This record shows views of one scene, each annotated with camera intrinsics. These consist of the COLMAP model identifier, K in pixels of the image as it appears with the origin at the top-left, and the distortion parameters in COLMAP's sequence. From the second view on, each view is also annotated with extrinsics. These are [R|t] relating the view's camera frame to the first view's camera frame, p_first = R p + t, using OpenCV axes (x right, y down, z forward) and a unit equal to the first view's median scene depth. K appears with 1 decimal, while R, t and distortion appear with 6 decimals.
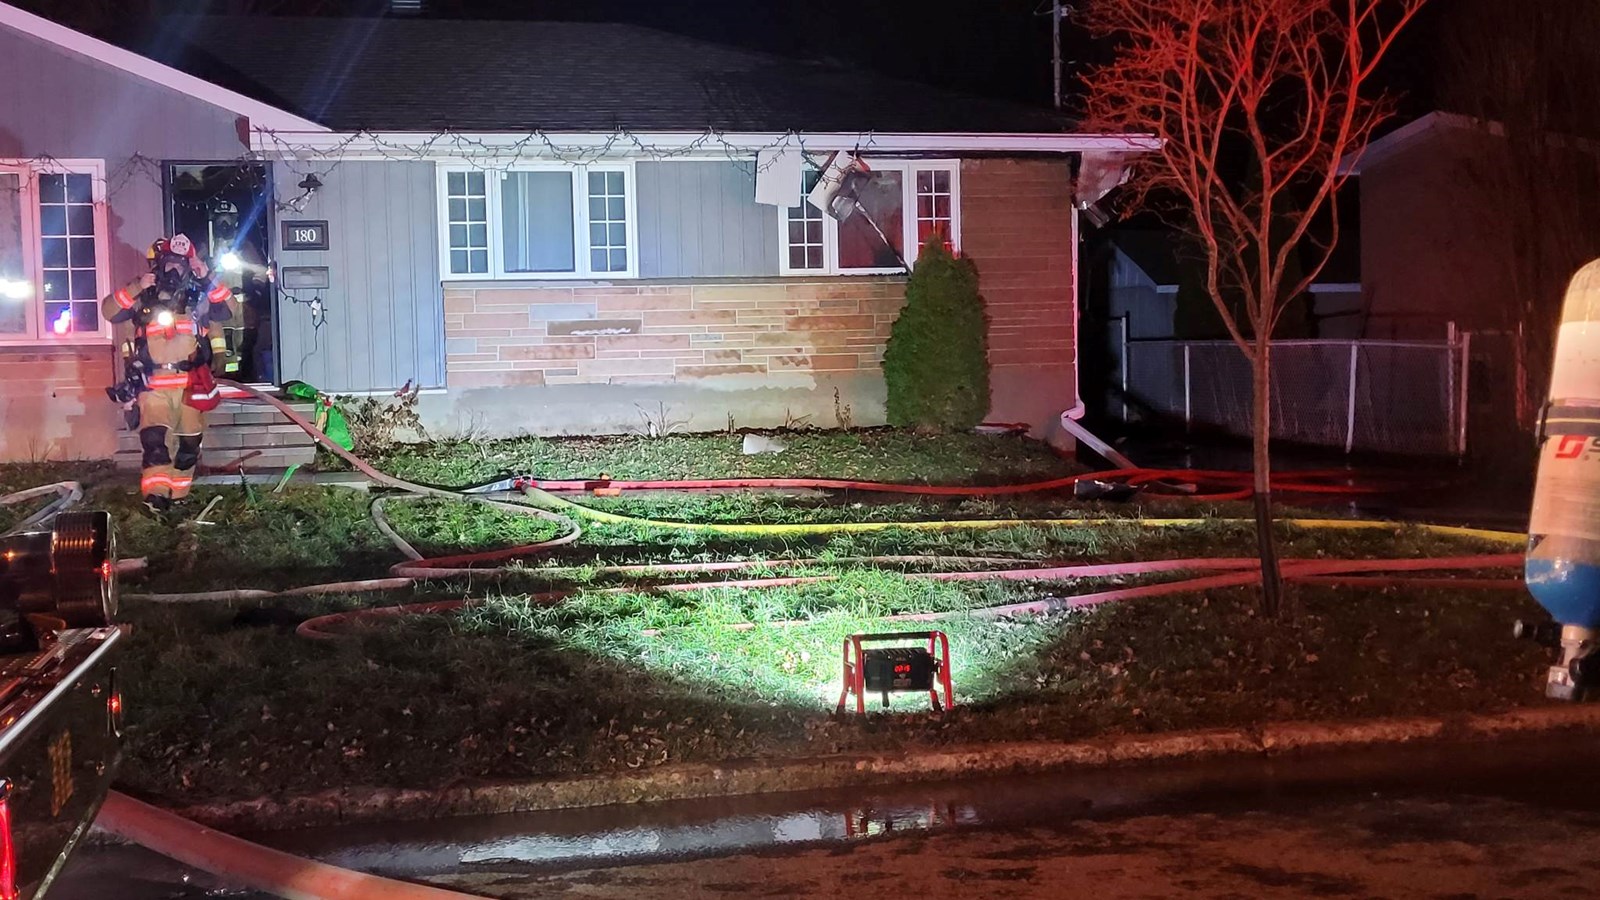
lens RADIAL K [[2002.1, 0, 807.9], [0, 2002.1, 449.9], [0, 0, 1]] dist [0.042813, 0.016399]
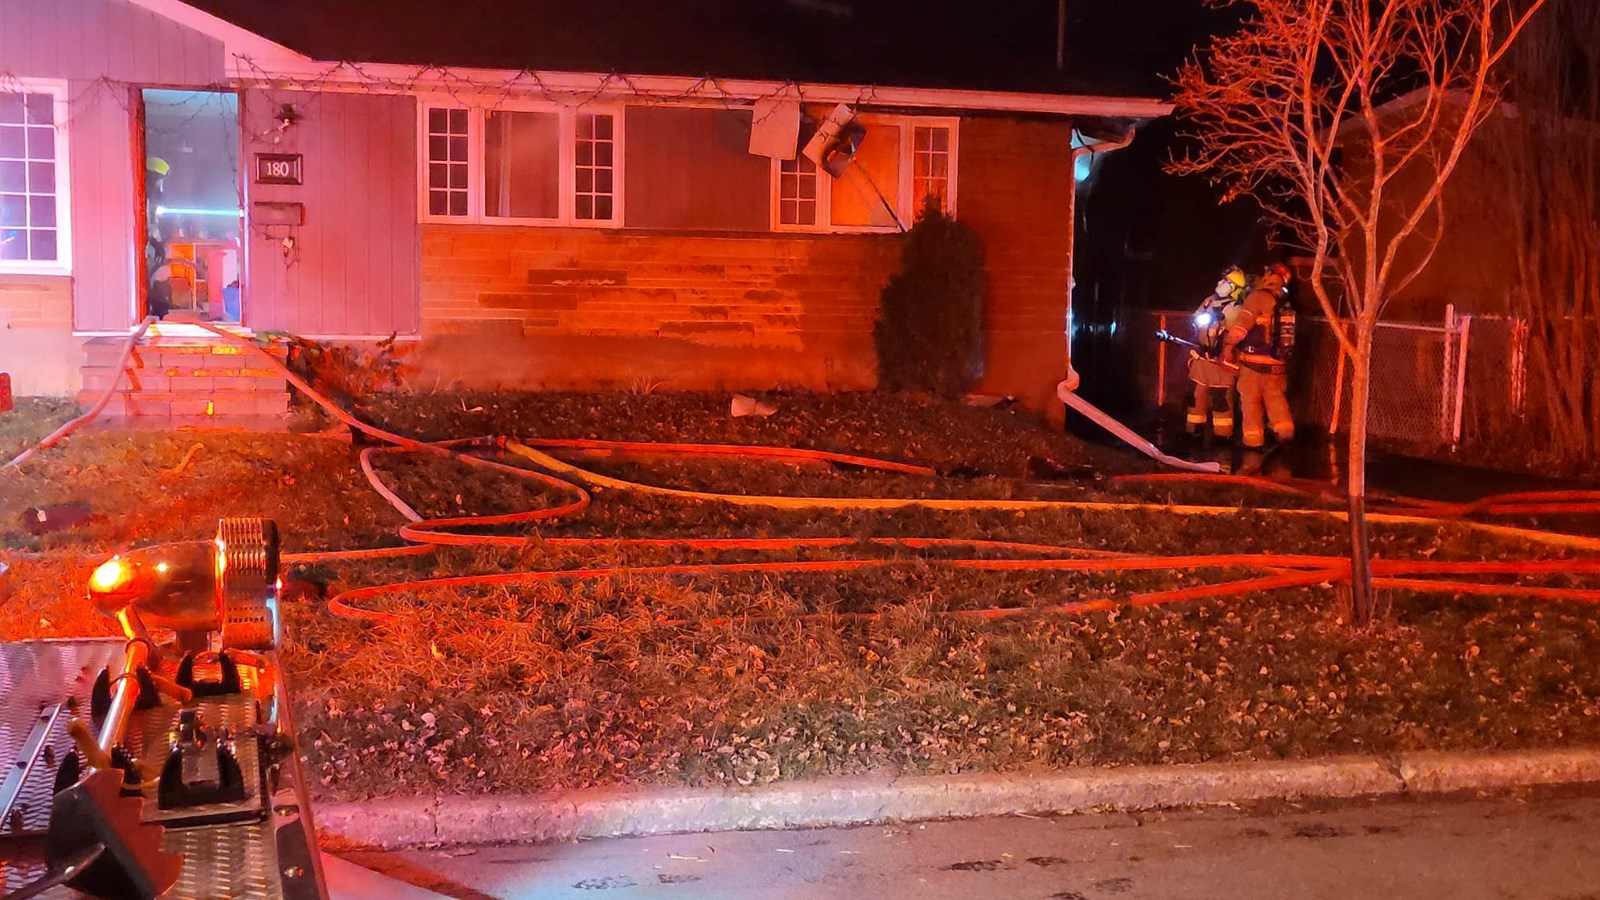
lens RADIAL K [[2023.7, 0, 799.3], [0, 2023.7, 467.8], [0, 0, 1]] dist [0.046120, -0.021011]
pose [[0.998608, 0.035745, 0.038789, -0.035967], [-0.037076, 0.998728, 0.034160, -0.007242], [-0.037518, -0.035551, 0.998663, 0.023566]]
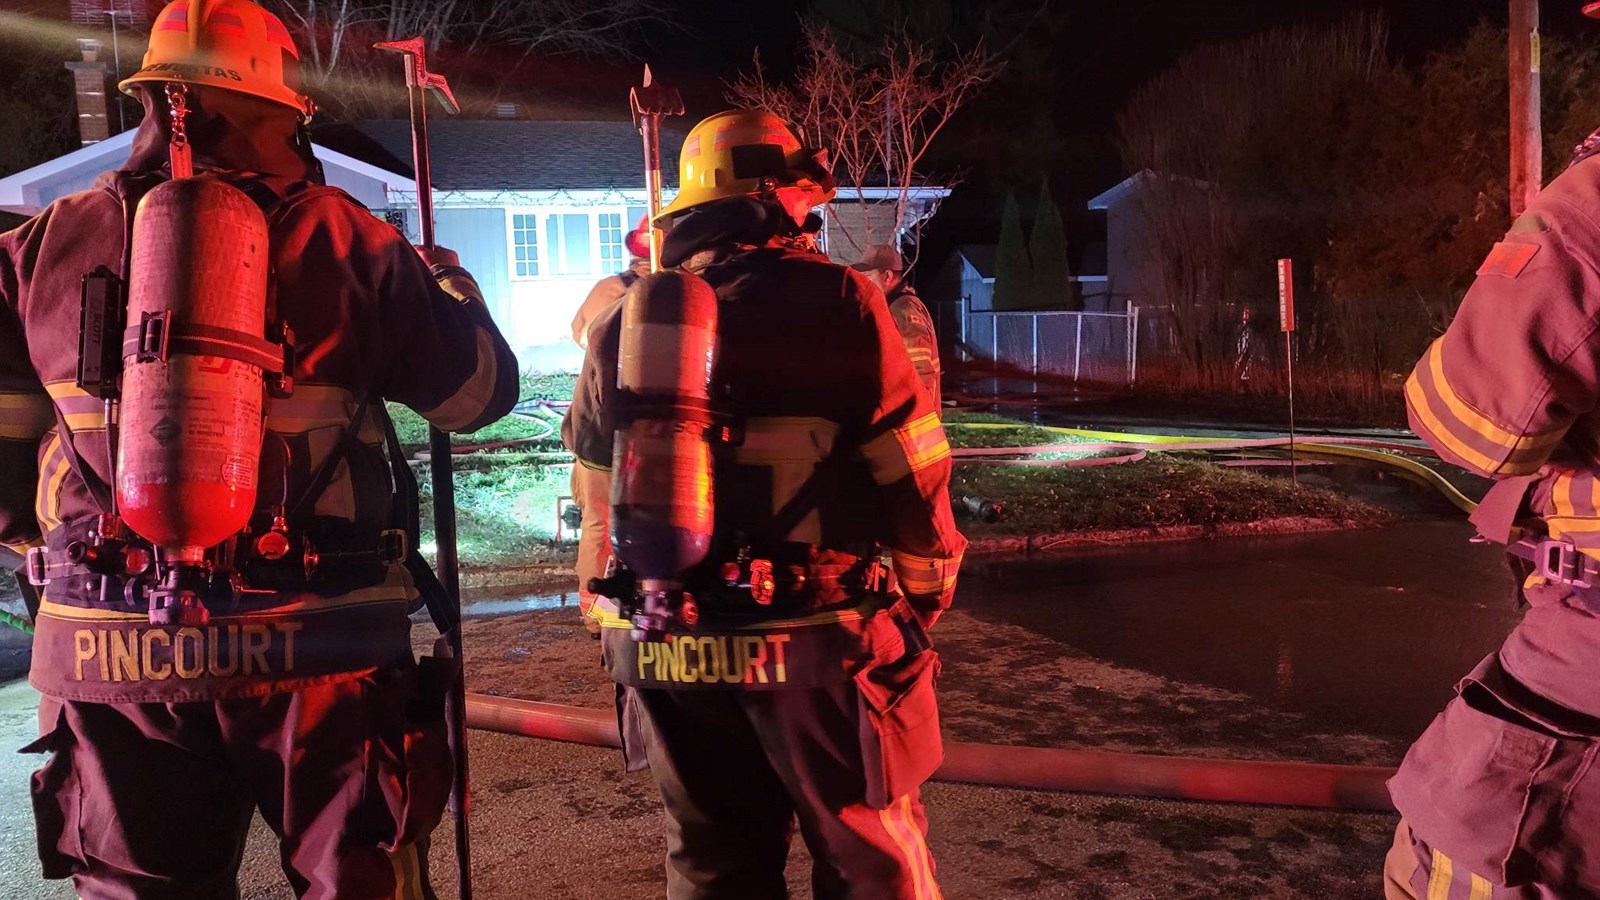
lens RADIAL K [[1214.8, 0, 800.0], [0, 1214.8, 450.0], [0, 0, 1]] dist [0.023995, -0.000904]
pose [[0.999263, -0.002569, -0.038309, 0.099625], [0.004841, 0.998226, 0.059339, -0.002599], [0.038089, -0.059481, 0.997503, -0.009782]]
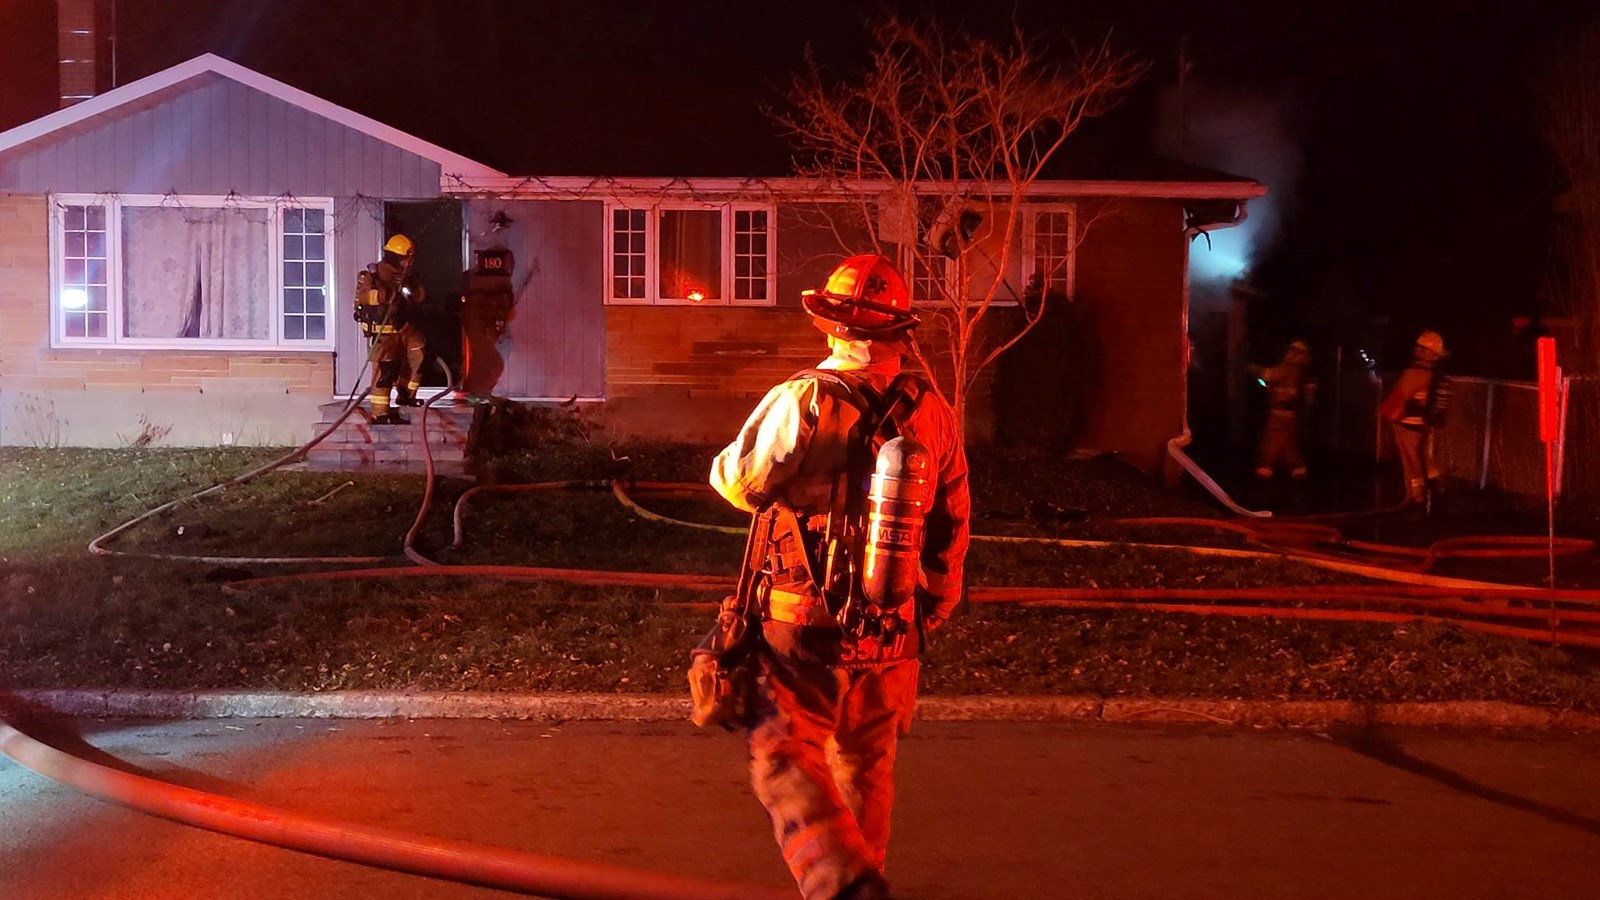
lens RADIAL K [[2018.0, 0, 800.0], [0, 2018.0, 450.0], [0, 0, 1]] dist [0.012369, 0.026807]
pose [[0.974110, 0.041739, -0.222189, 0.194260], [-0.041572, 0.999121, 0.005429, -0.011620], [0.222220, 0.003948, 0.974988, -0.110656]]
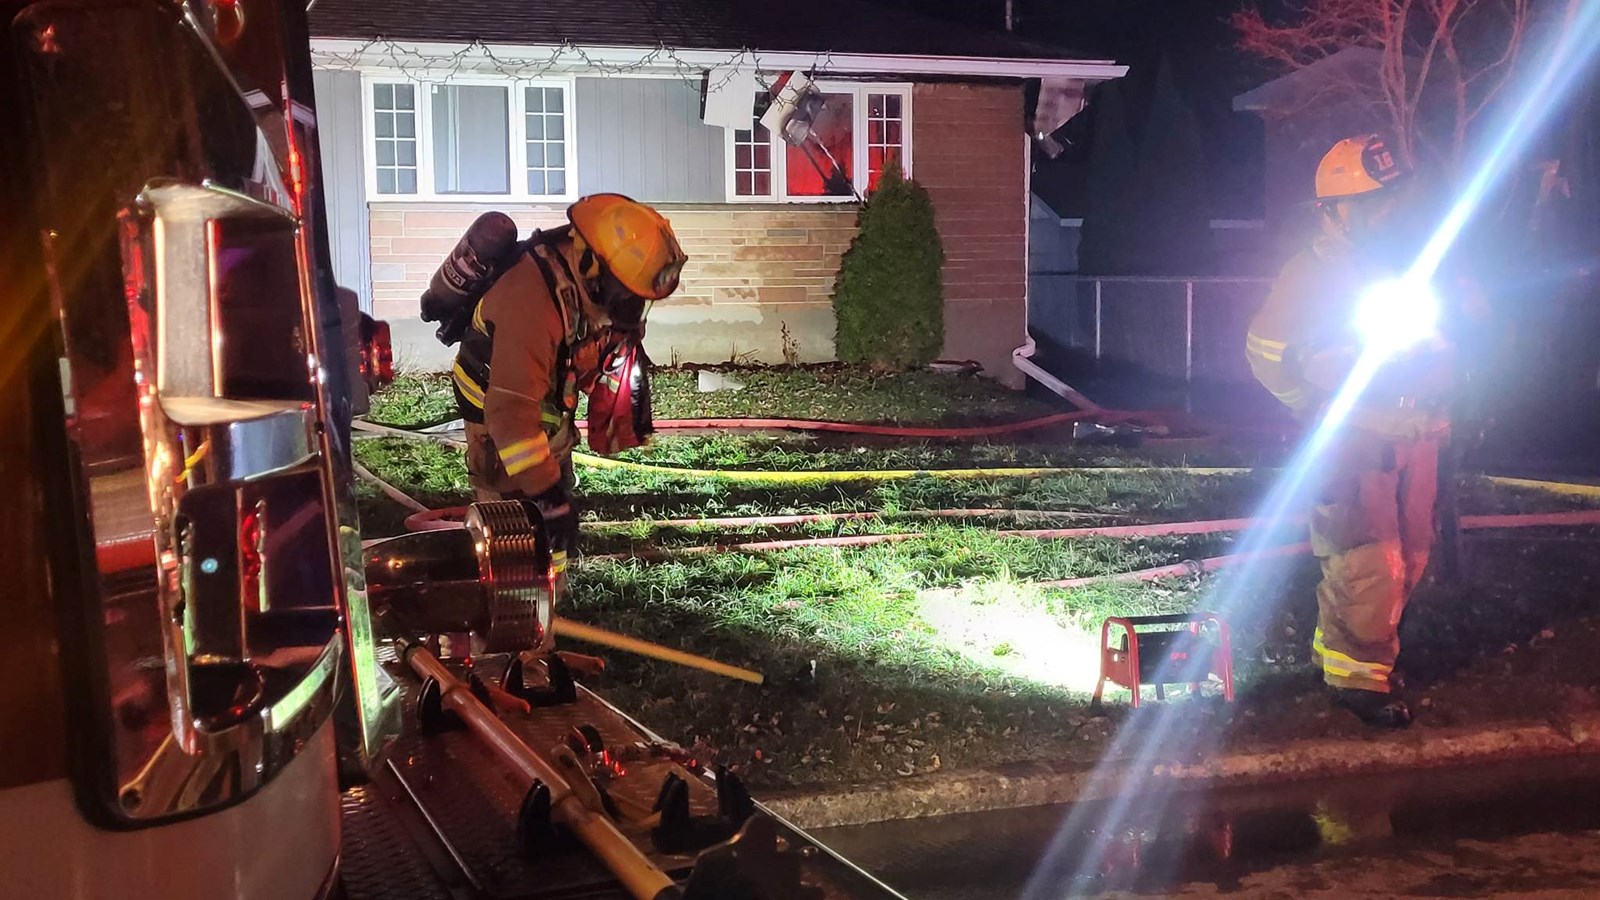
lens RADIAL K [[2005.4, 0, 800.0], [0, 2005.4, 450.0], [0, 0, 1]] dist [0.043241, 0.023356]
pose [[0.995260, 0.005079, 0.097113, -0.075506], [-0.008536, 0.999343, 0.035212, -0.004011], [-0.096870, -0.035874, 0.994650, 0.052466]]
